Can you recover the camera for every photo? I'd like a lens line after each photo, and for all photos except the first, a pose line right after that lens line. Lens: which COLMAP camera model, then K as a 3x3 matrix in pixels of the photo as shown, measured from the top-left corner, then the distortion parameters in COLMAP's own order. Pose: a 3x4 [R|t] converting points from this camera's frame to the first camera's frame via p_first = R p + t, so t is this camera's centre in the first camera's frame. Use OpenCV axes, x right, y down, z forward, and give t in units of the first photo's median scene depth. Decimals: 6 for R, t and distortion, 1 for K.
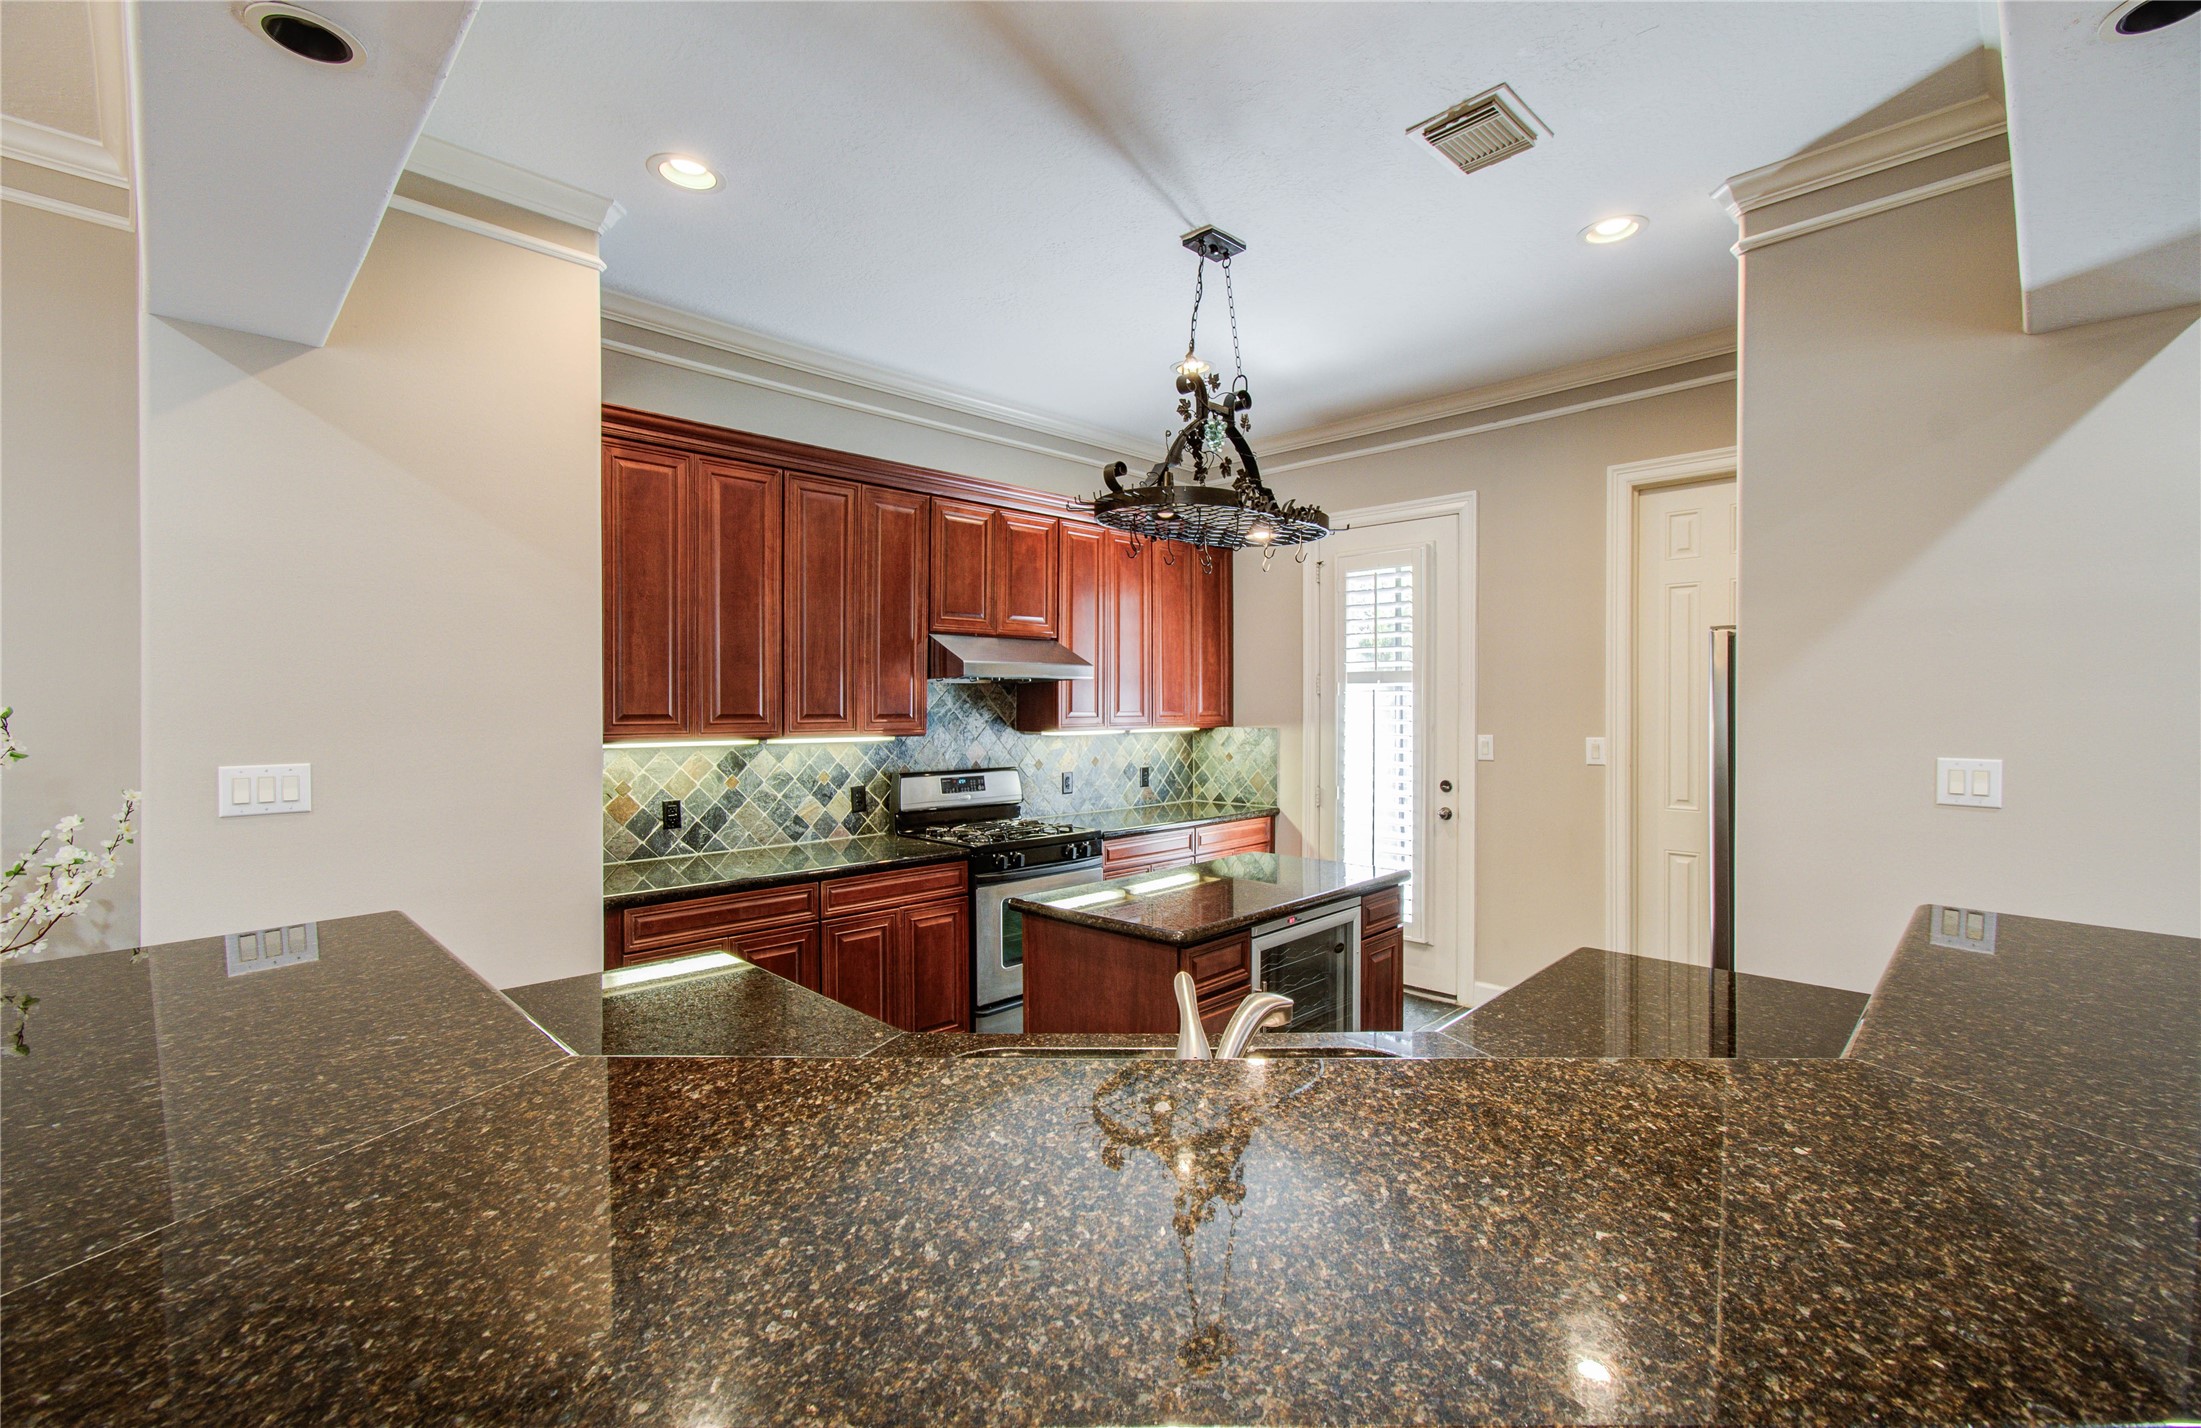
lens RADIAL K [[957.3, 0, 1106.8], [0, 957.3, 709.4], [0, 0, 1]] dist [-0.003352, 0.007319]
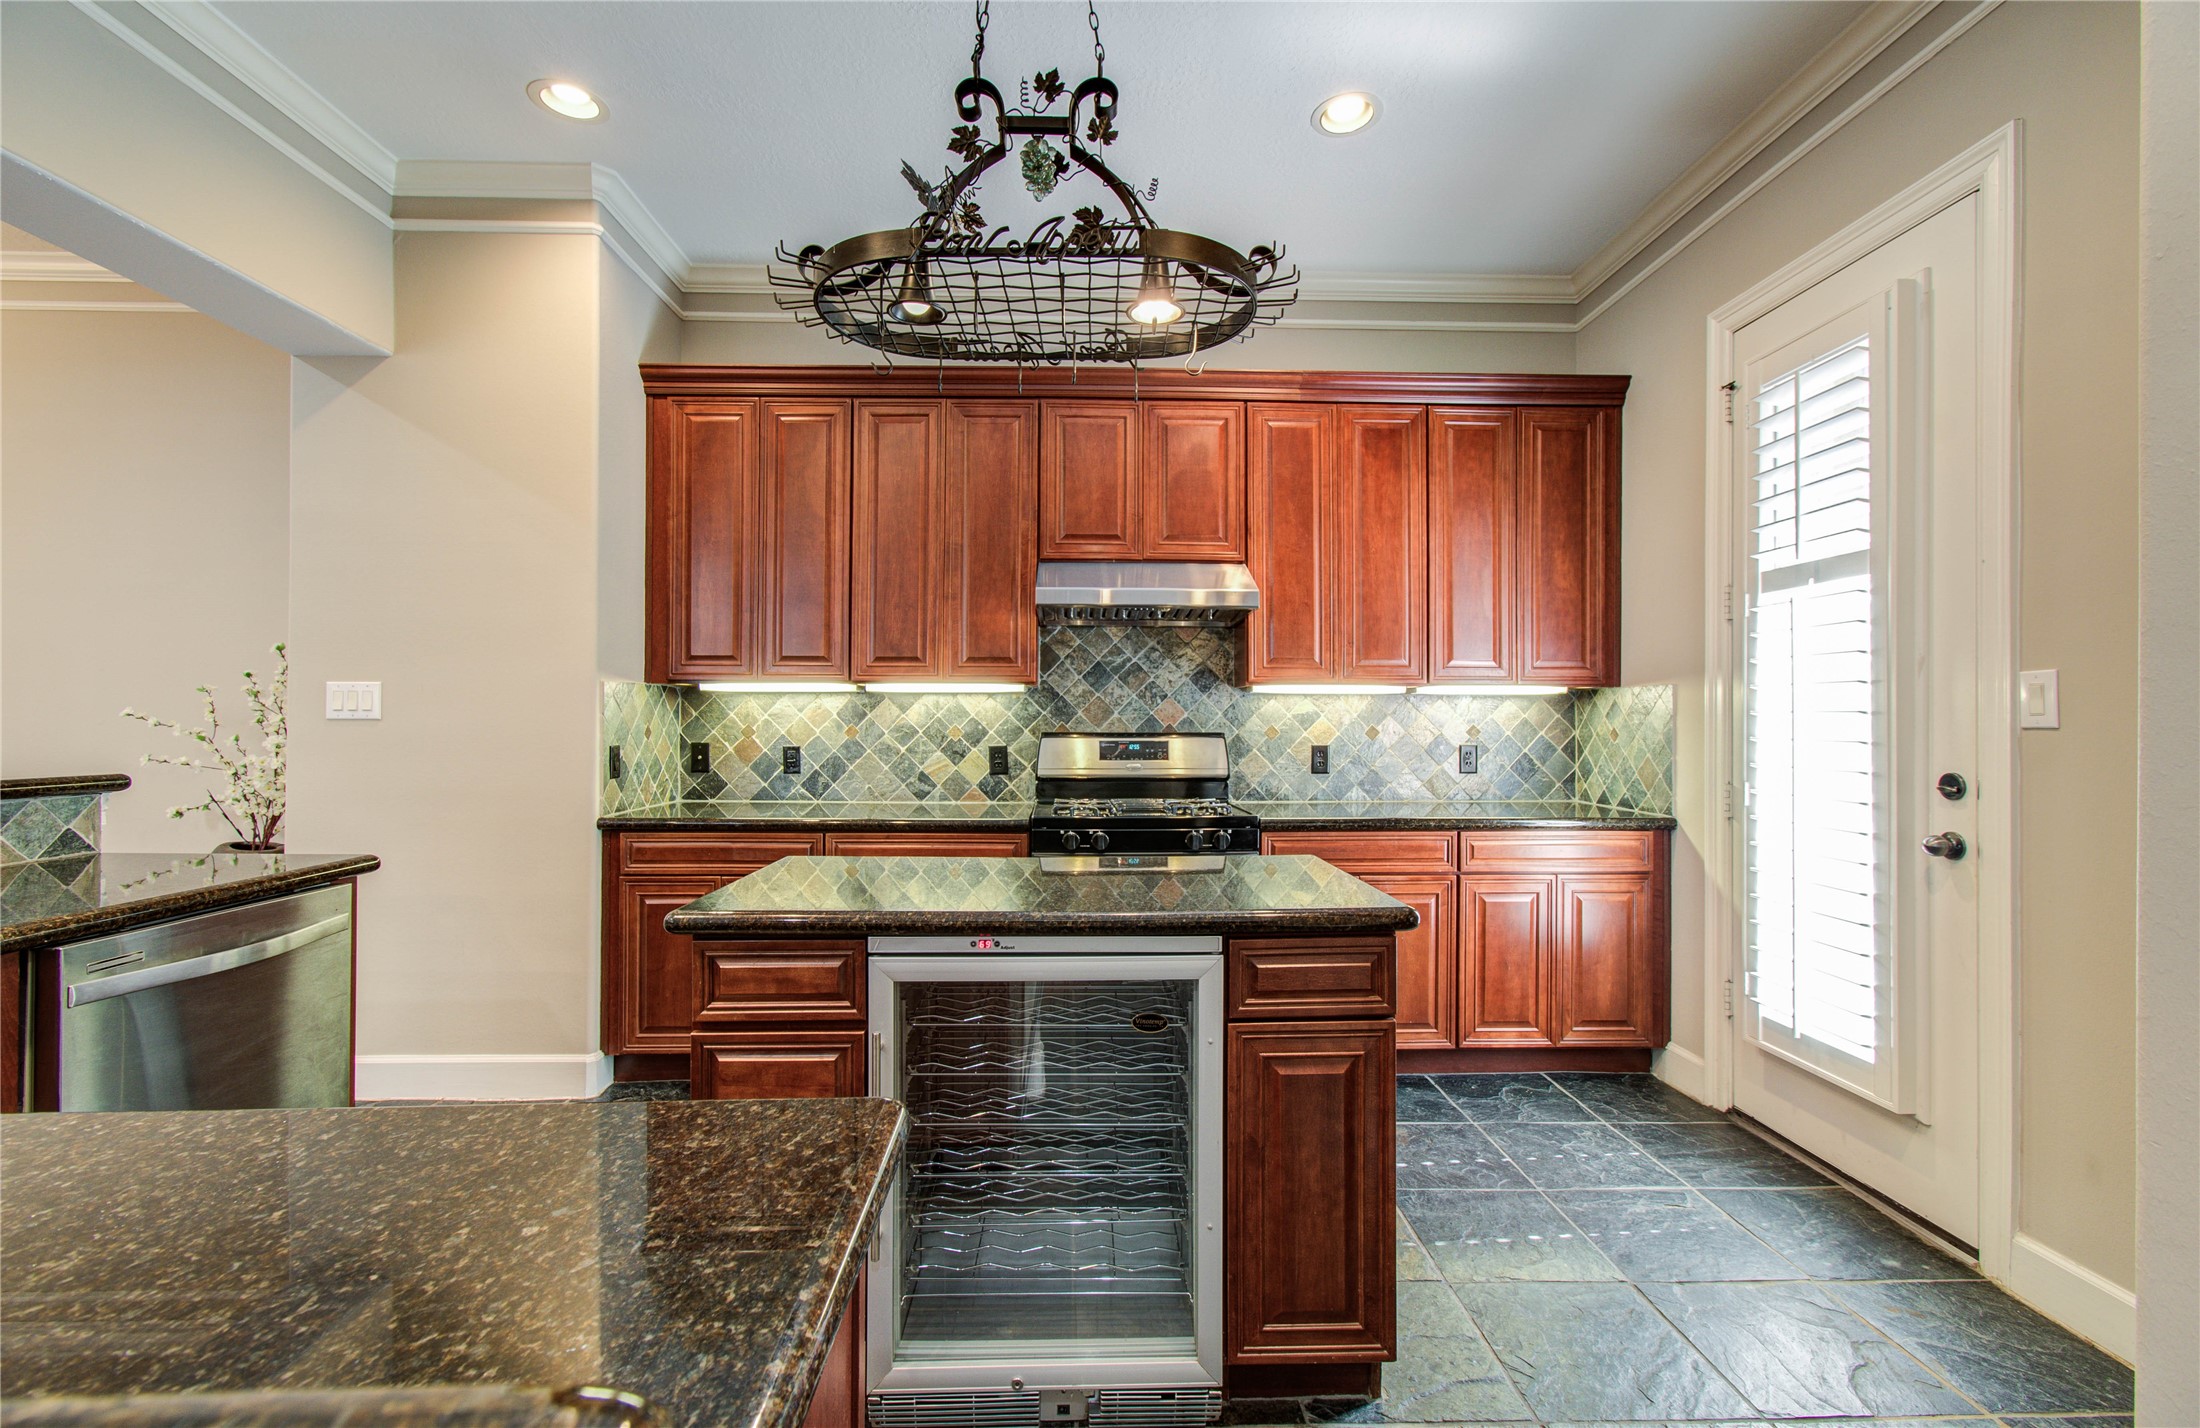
lens RADIAL K [[956.9, 0, 1112.7], [0, 956.9, 705.0], [0, 0, 1]] dist [-0.003352, 0.007319]
pose [[0.726315, -0.007844, -0.687317, 0.431691], [-0.007416, 0.999787, -0.019248, 0.060039], [0.687322, 0.019078, 0.726103, 0.432546]]
